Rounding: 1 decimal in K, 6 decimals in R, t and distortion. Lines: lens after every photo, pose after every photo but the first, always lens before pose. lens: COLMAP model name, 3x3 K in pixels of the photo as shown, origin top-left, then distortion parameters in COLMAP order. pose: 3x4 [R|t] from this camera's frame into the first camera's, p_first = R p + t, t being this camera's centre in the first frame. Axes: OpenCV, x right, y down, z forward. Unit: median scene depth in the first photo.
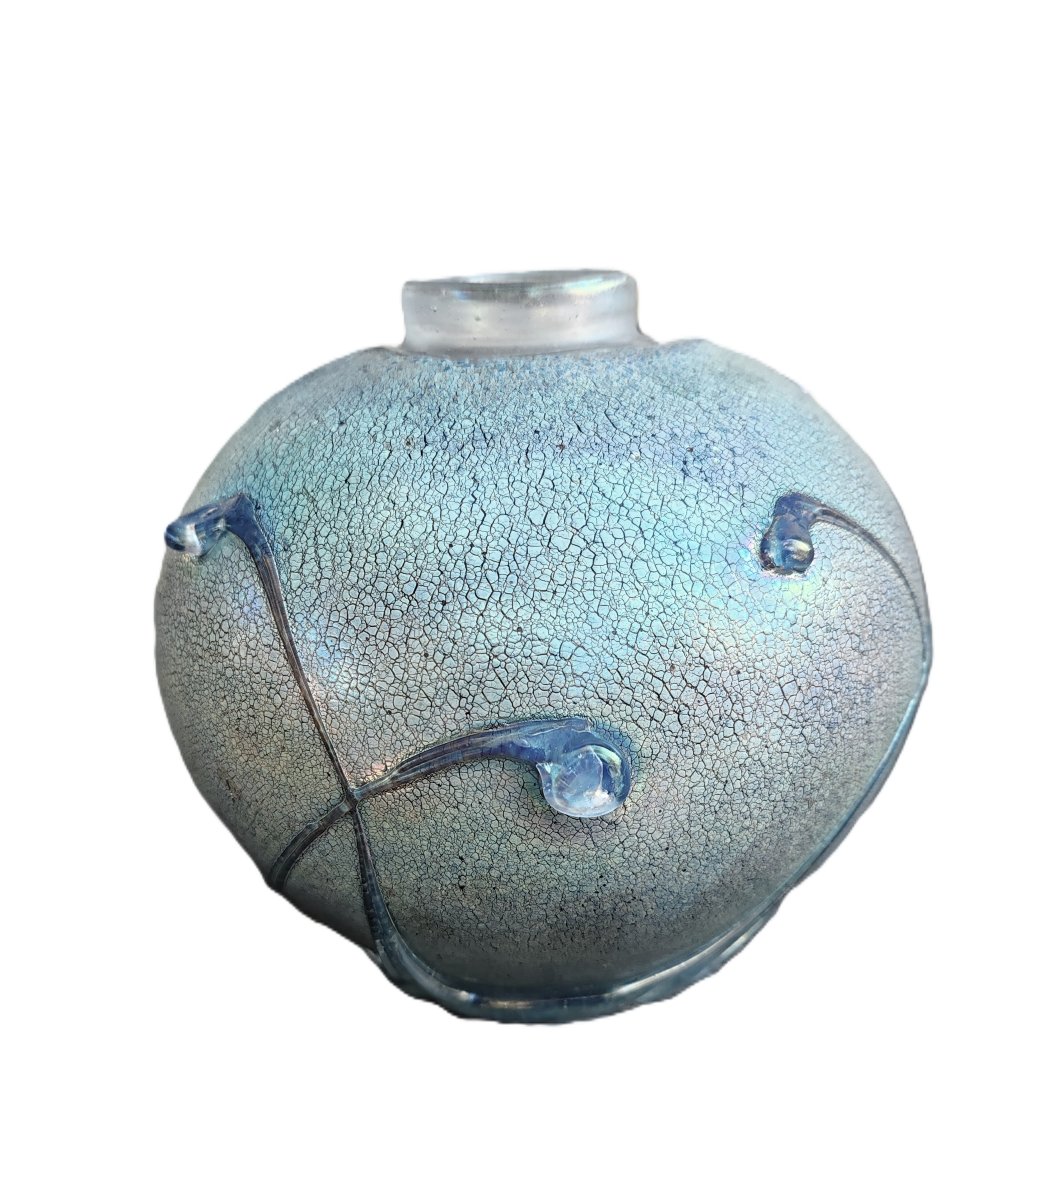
lens RADIAL K [[1057.7, 0, 524.7], [0, 1057.7, 600.4], [0, 0, 1]] dist [-0.001666, -0.000009]
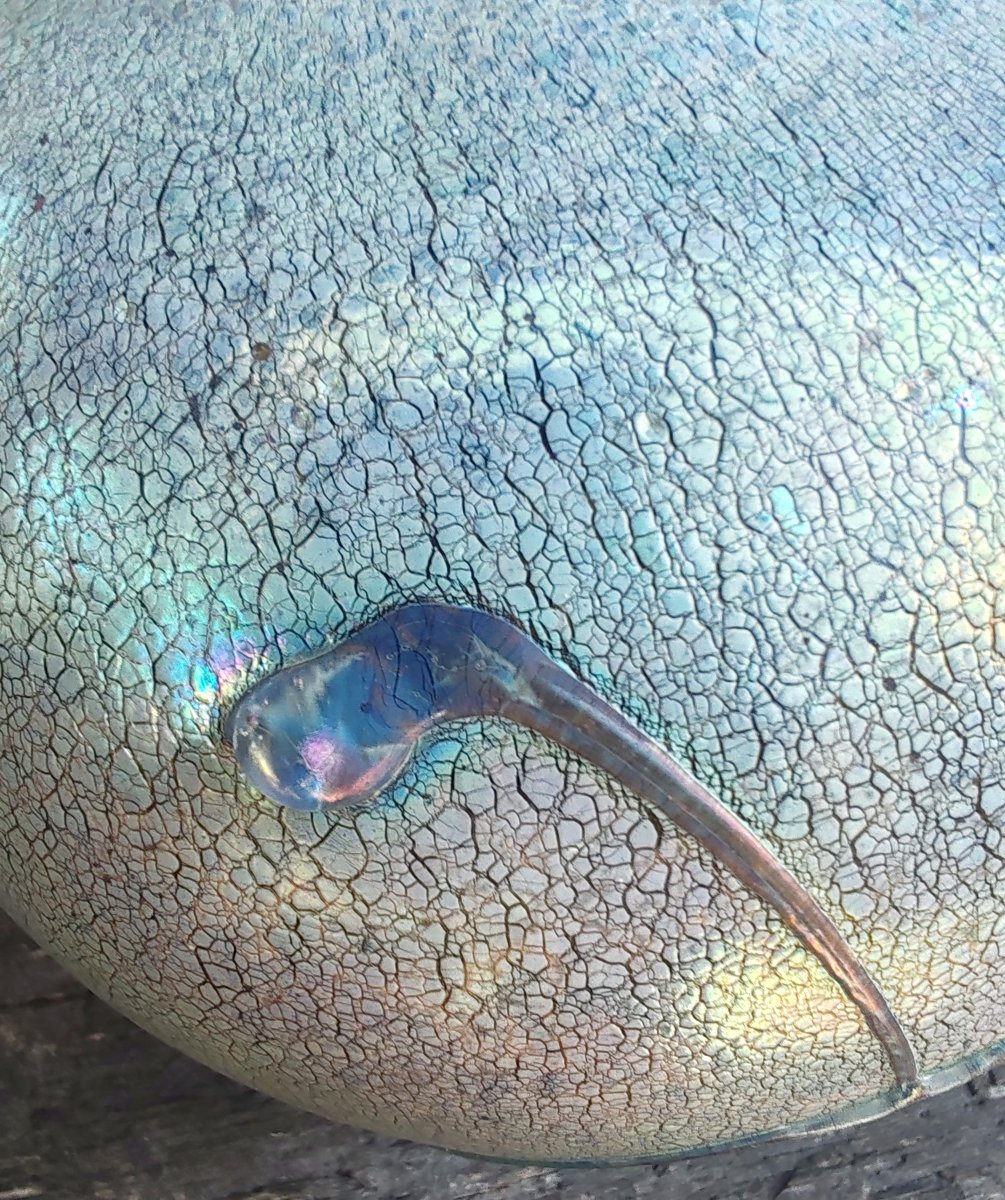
lens RADIAL K [[1093.2, 0, 502.4], [0, 1093.2, 599.3], [0, 0, 1]] dist [0.006855, 0.001628]
pose [[0.632618, 0.589271, -0.502548, 0.443726], [-0.276068, 0.777852, 0.564564, -0.309590], [0.723590, -0.218416, 0.654762, 0.807062]]
